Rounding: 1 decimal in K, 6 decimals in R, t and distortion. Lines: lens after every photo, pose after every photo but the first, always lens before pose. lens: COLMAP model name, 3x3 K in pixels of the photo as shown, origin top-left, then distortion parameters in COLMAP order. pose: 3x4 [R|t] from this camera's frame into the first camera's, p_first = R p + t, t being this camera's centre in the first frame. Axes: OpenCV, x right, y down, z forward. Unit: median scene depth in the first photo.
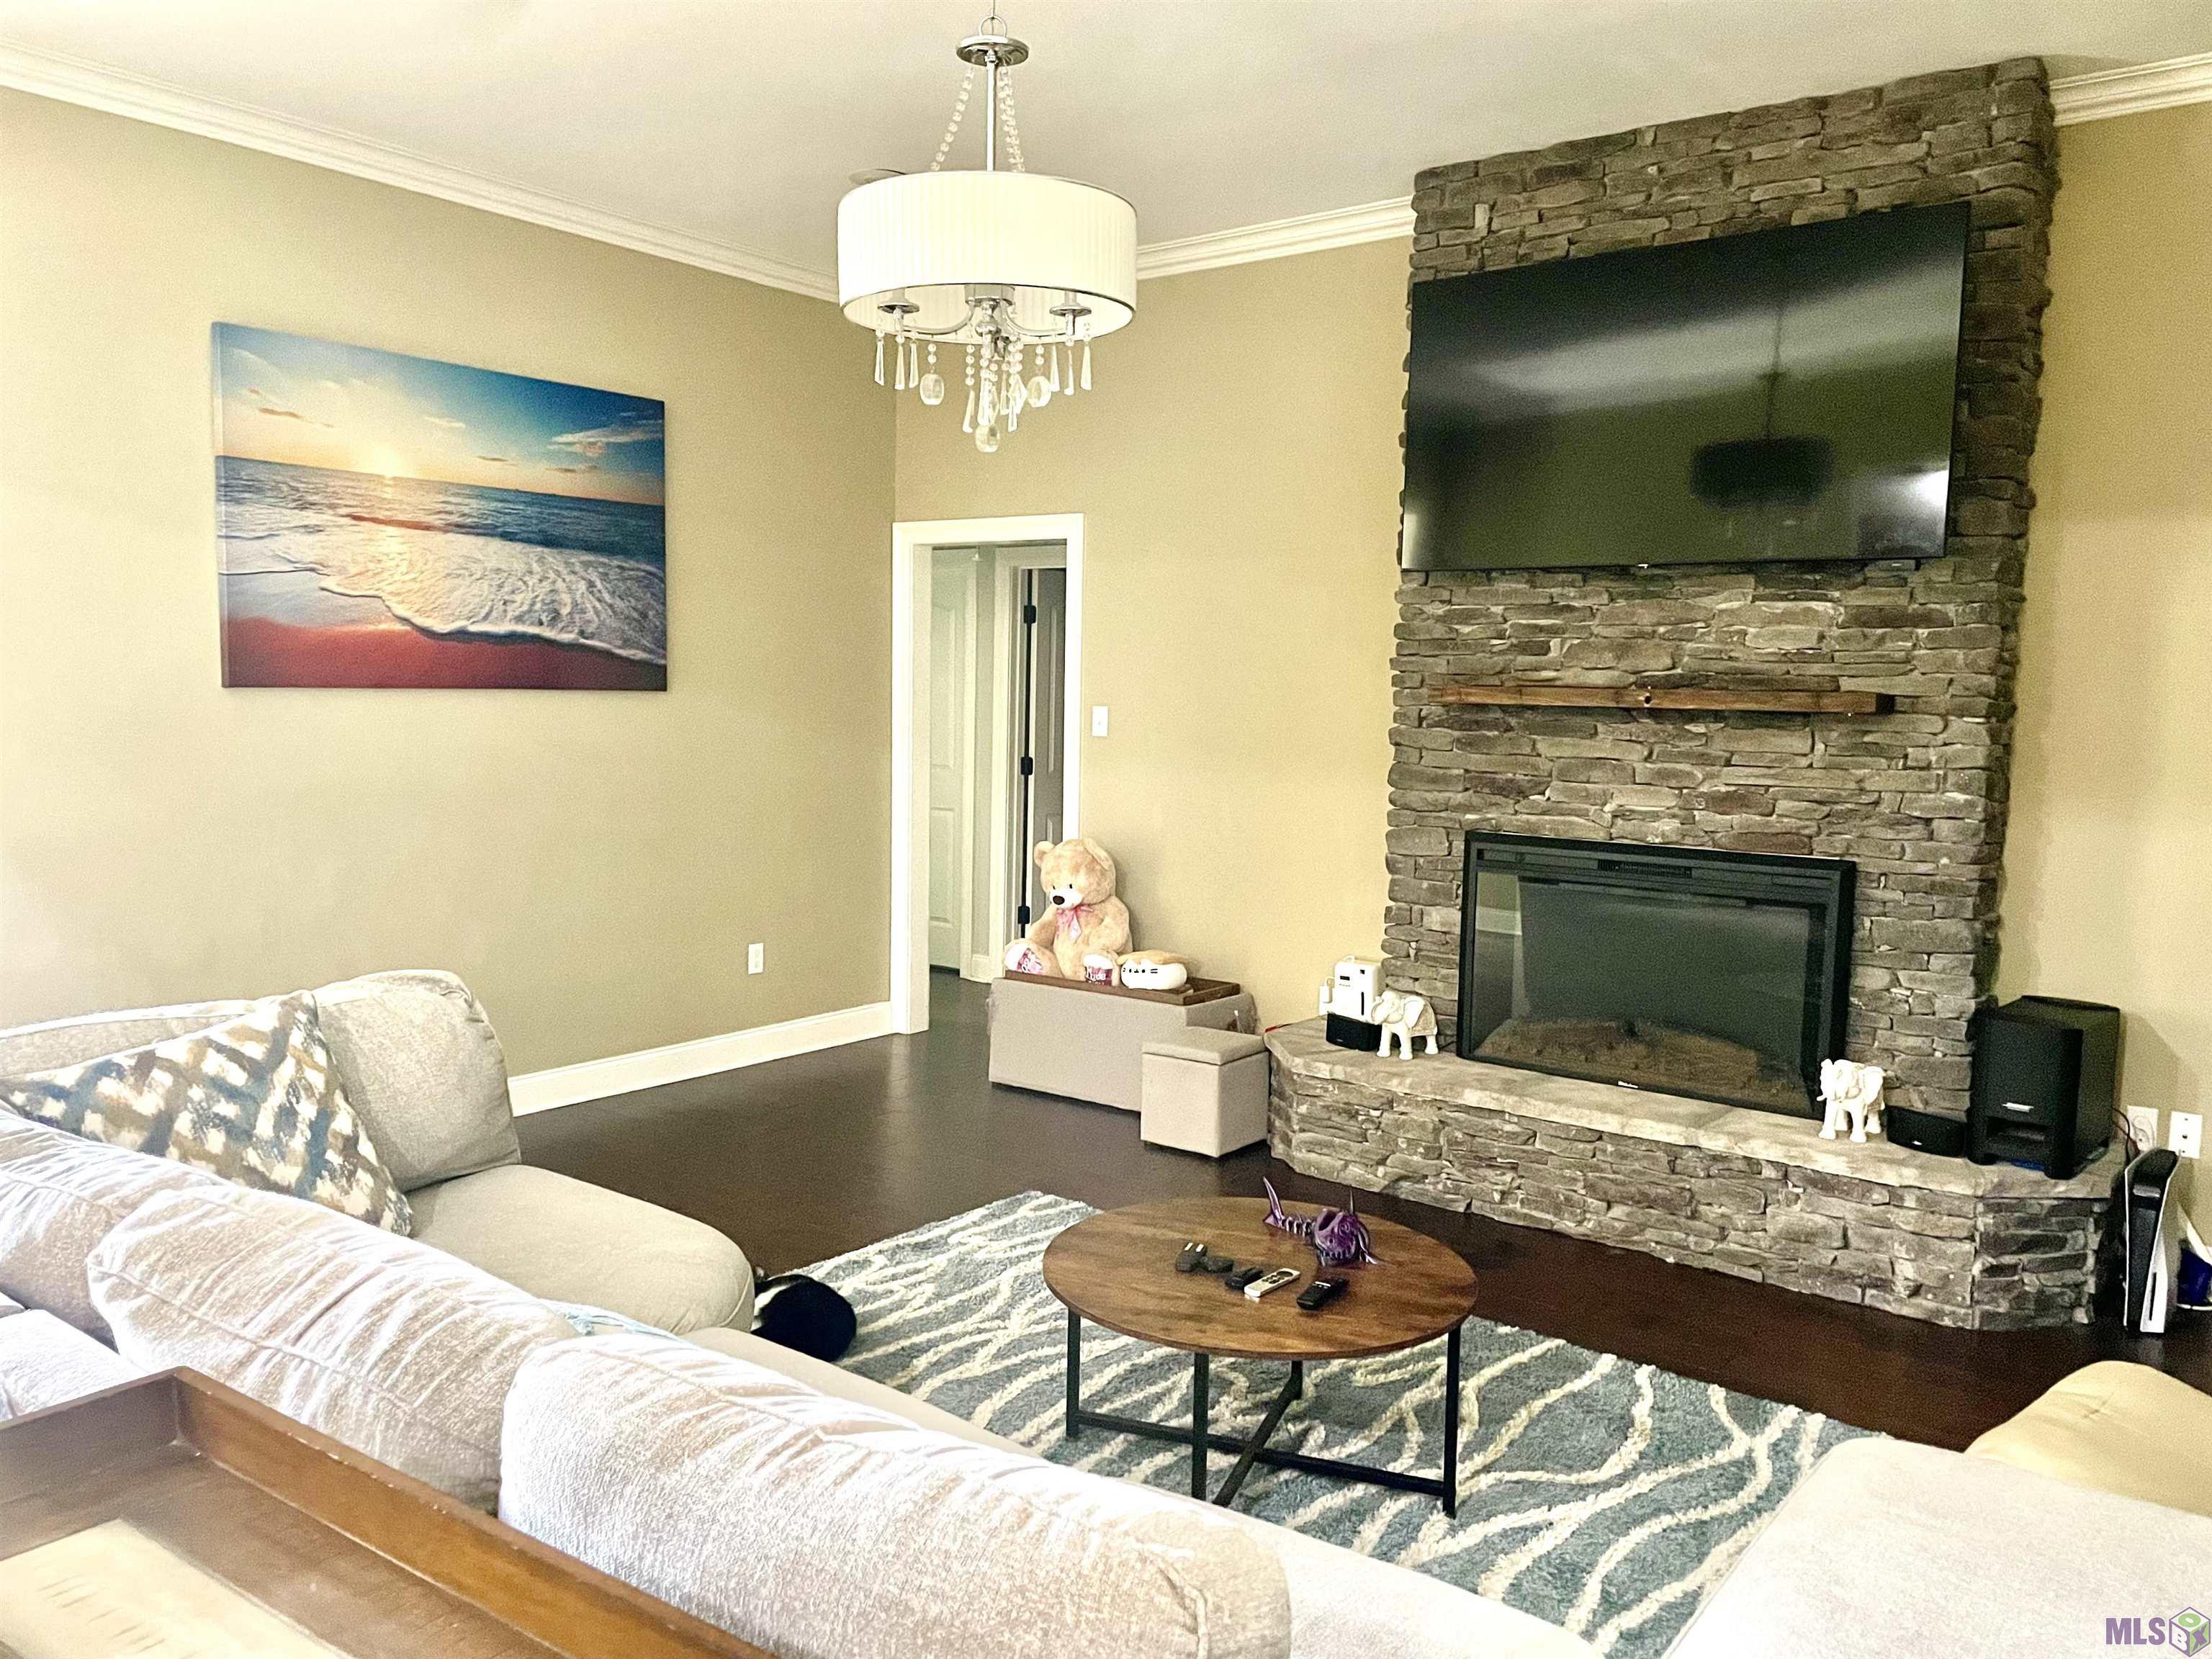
lens RADIAL K [[1674.7, 0, 1113.7], [0, 1674.7, 838.5], [0, 0, 1]] dist [-0.002560, -0.031892]
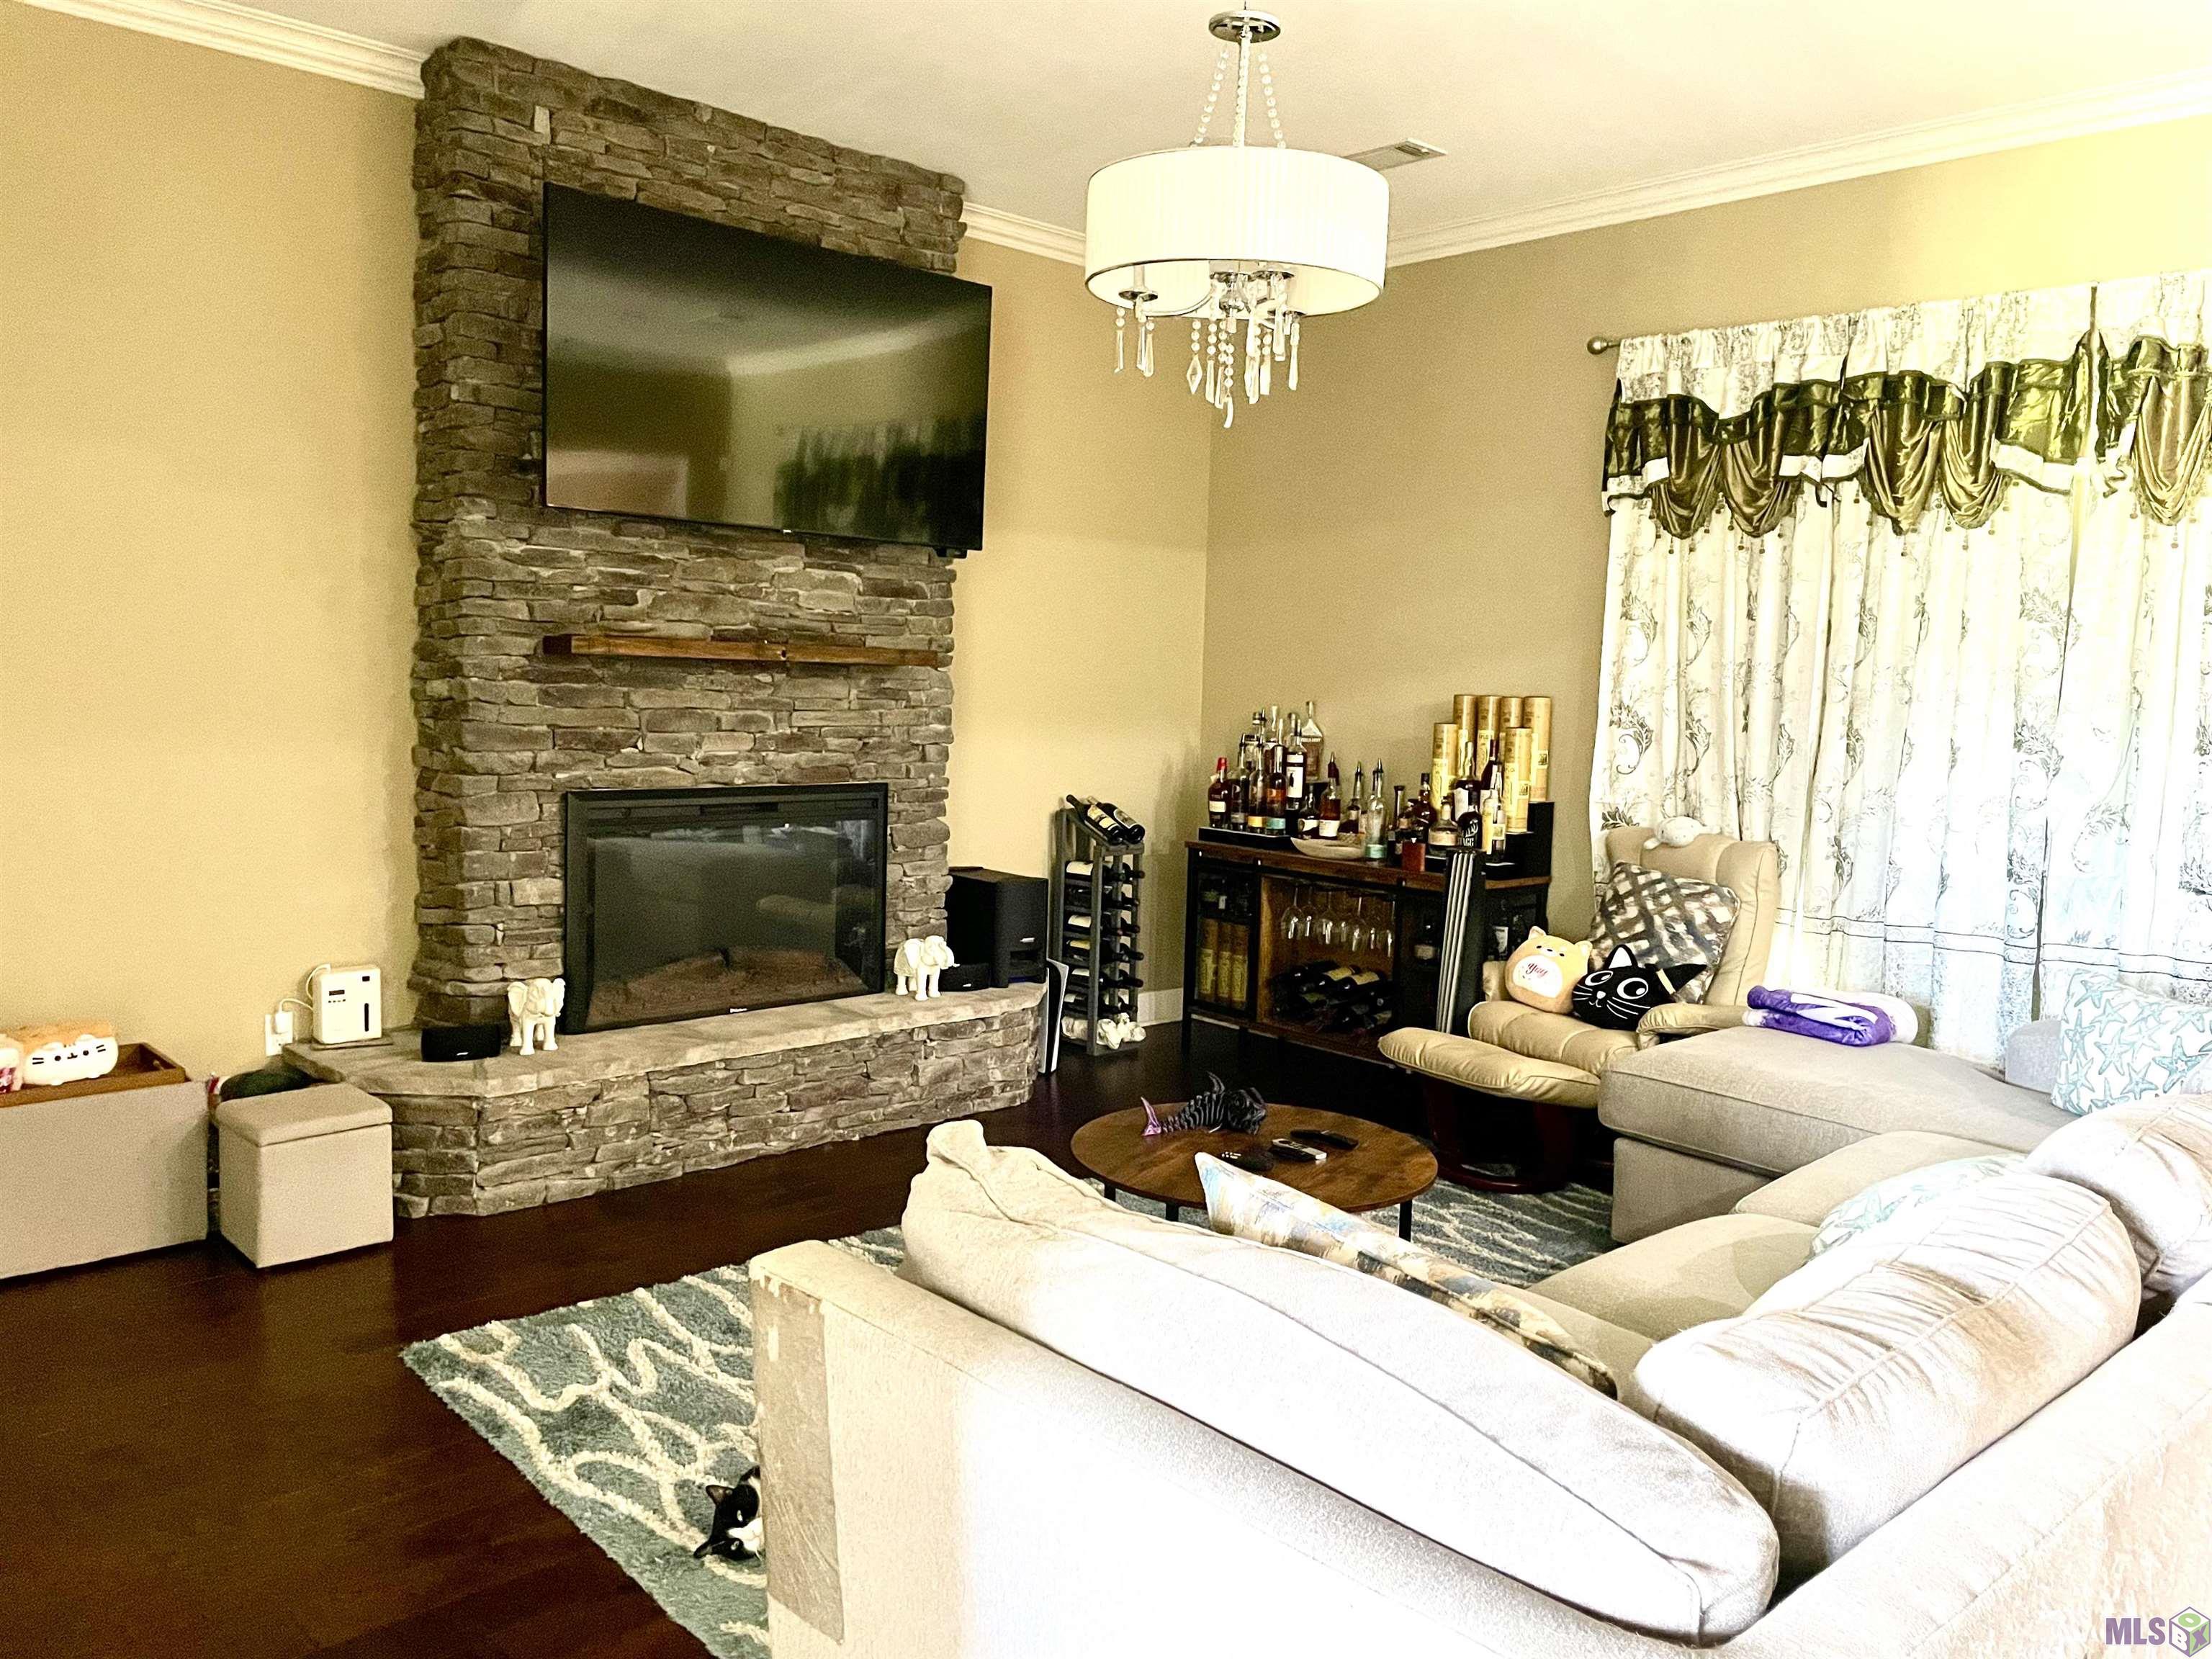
lens RADIAL K [[1674.7, 0, 1116.1], [0, 1674.7, 824.1], [0, 0, 1]] dist [-0.002560, -0.031892]
pose [[0.105428, -0.104012, 0.988972, -0.723788], [0.061837, 0.993276, 0.097873, -0.062678], [-0.992503, 0.050836, 0.111150, 0.636931]]
